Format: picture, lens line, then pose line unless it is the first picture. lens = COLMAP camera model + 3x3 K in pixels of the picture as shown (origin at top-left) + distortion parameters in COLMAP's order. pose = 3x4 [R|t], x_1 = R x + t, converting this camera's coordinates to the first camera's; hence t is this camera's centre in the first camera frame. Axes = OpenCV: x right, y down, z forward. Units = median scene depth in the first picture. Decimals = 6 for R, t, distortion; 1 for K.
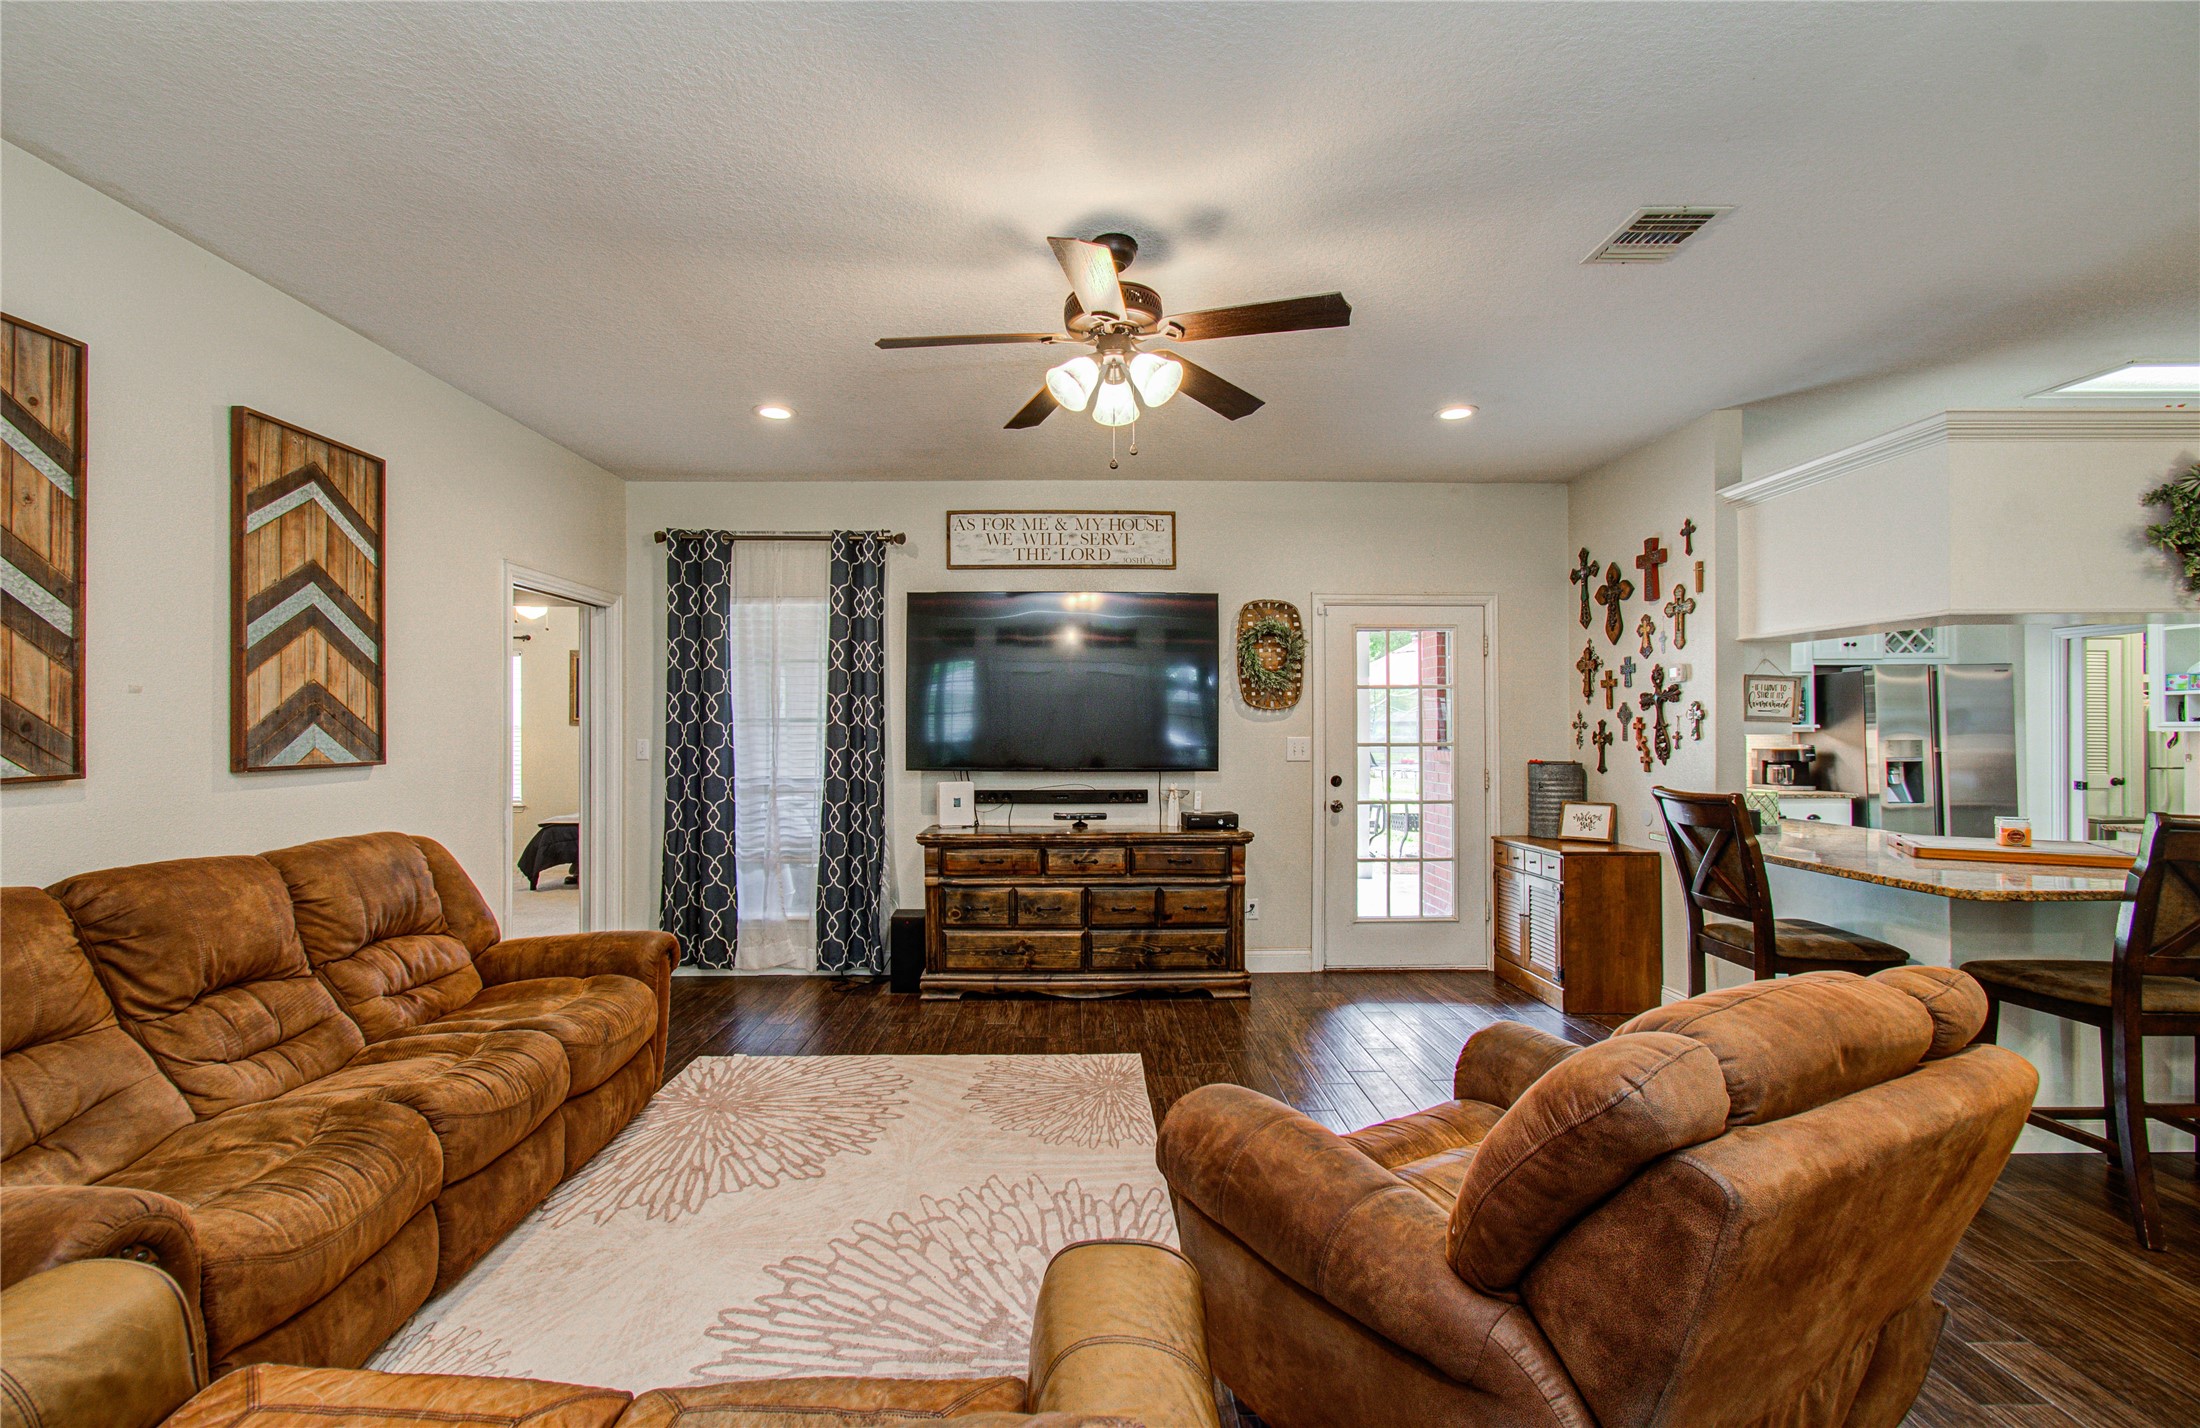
lens RADIAL K [[954.9, 0, 1094.7], [0, 954.9, 723.6], [0, 0, 1]] dist [-0.016077, 0.012306]
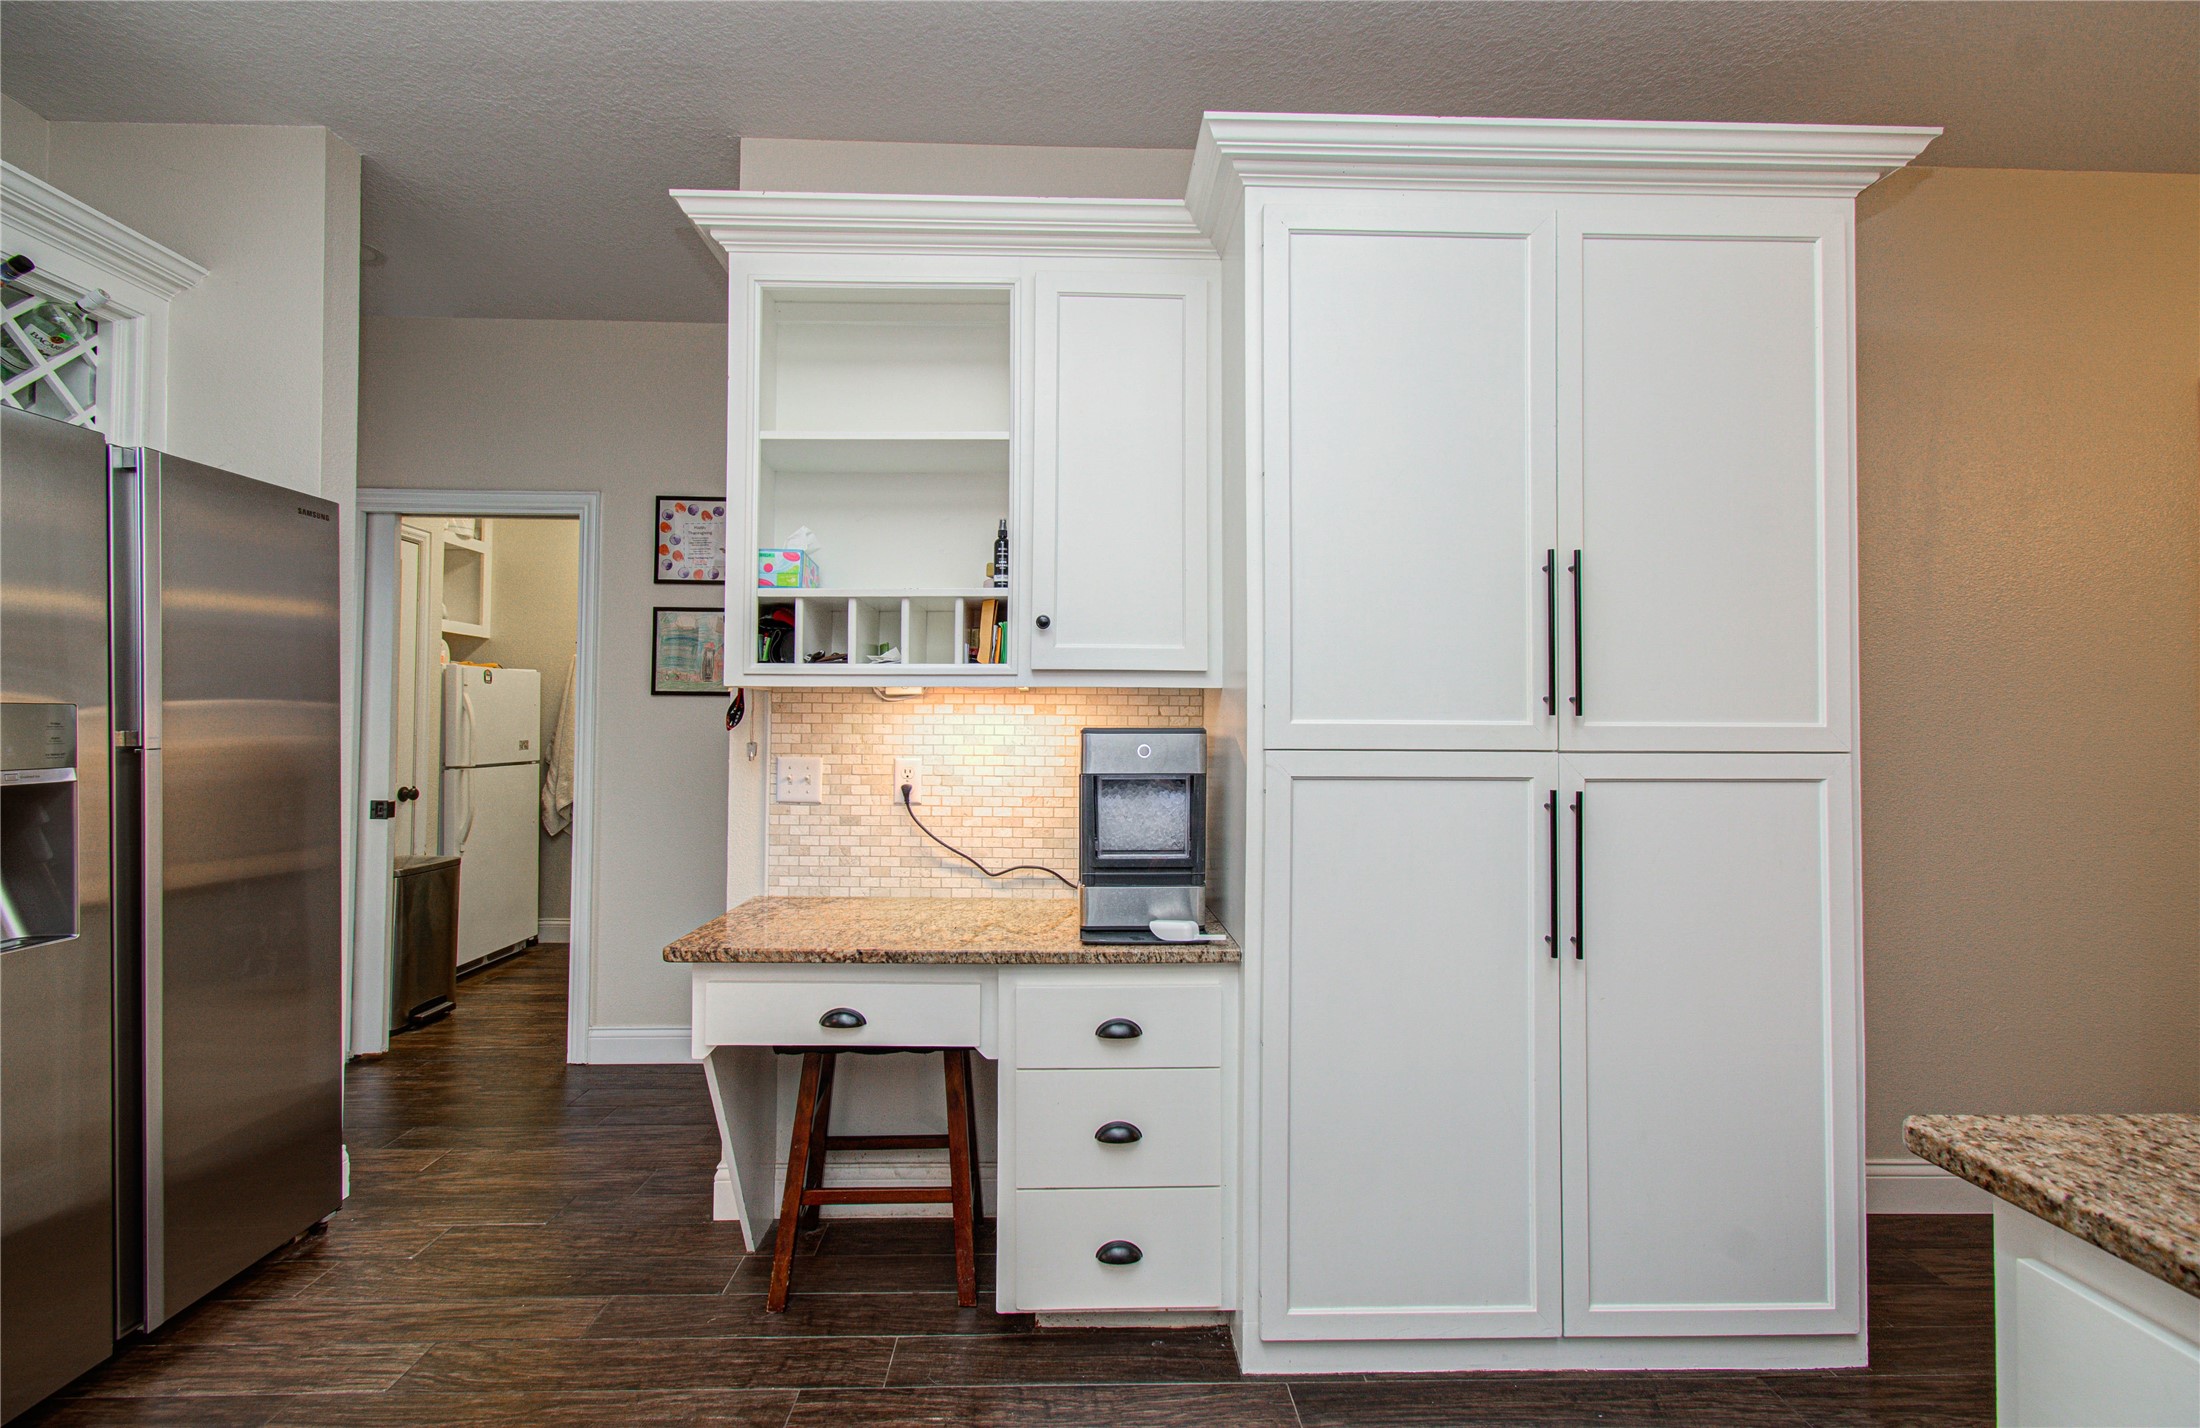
lens RADIAL K [[954.9, 0, 1094.4], [0, 954.9, 706.5], [0, 0, 1]] dist [-0.016077, 0.012306]
pose [[-0.012875, 0.026030, 0.999578, 0.823326], [-0.014851, 0.999546, -0.026221, 0.029204], [-0.999807, -0.015182, -0.012482, 0.989899]]
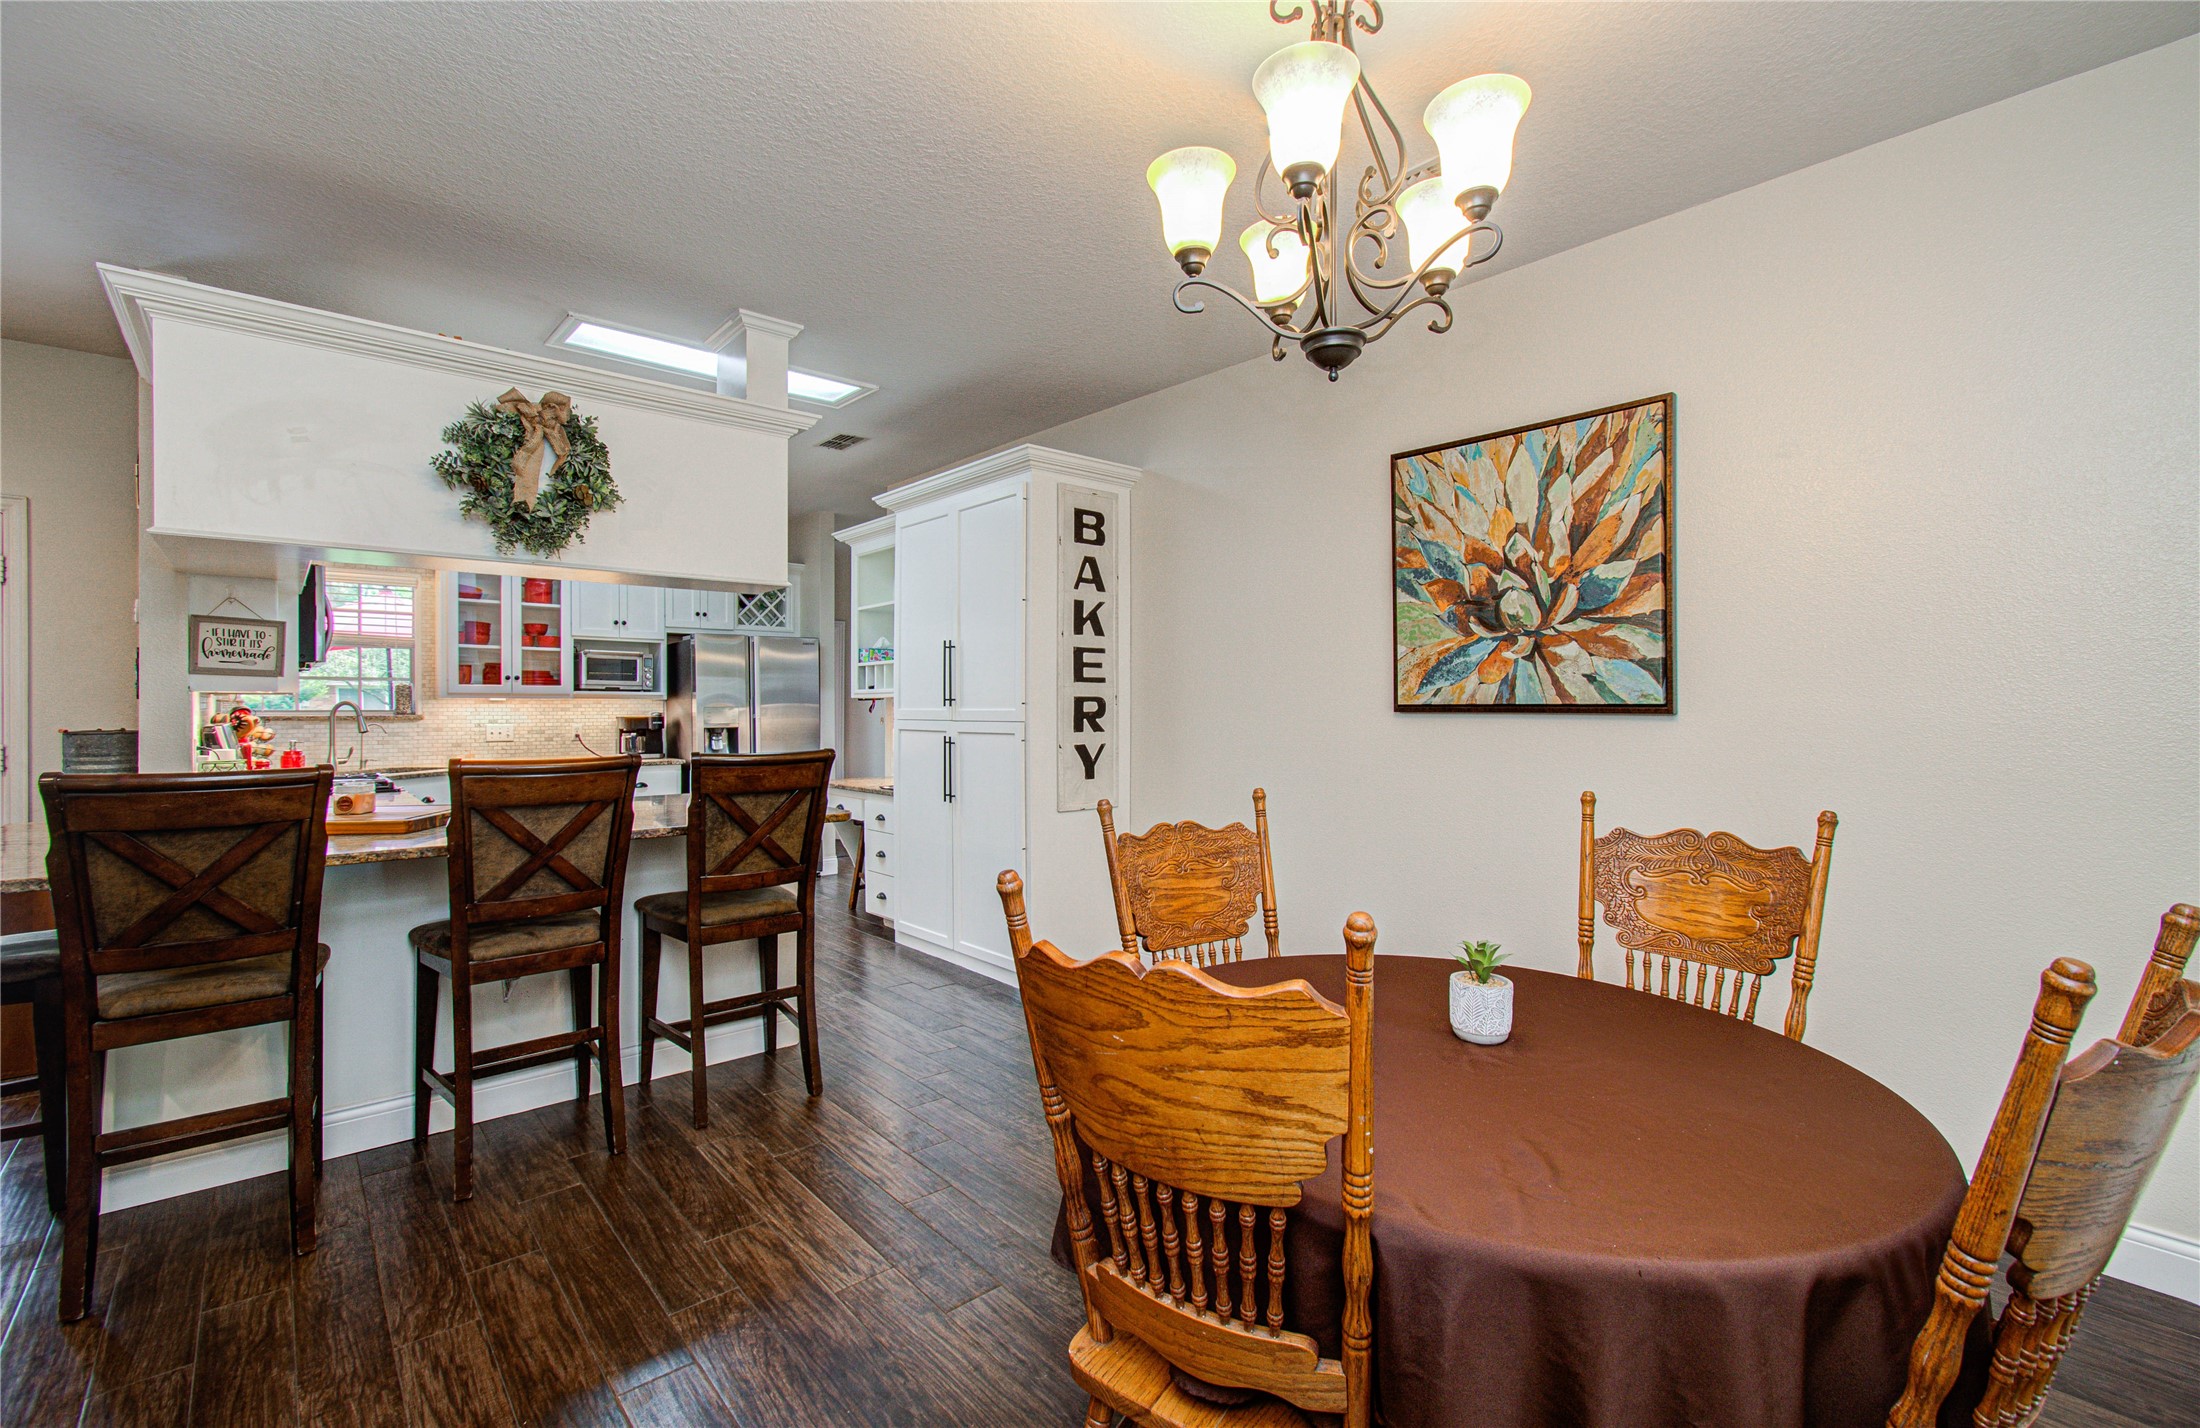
lens RADIAL K [[954.9, 0, 1100.9], [0, 954.9, 707.4], [0, 0, 1]] dist [-0.016077, 0.012306]
pose [[0.765081, 0.000630, 0.643933, 0.688182], [-0.004079, 0.999984, 0.003868, 0.016606], [-0.643921, -0.005586, 0.765072, -0.093608]]
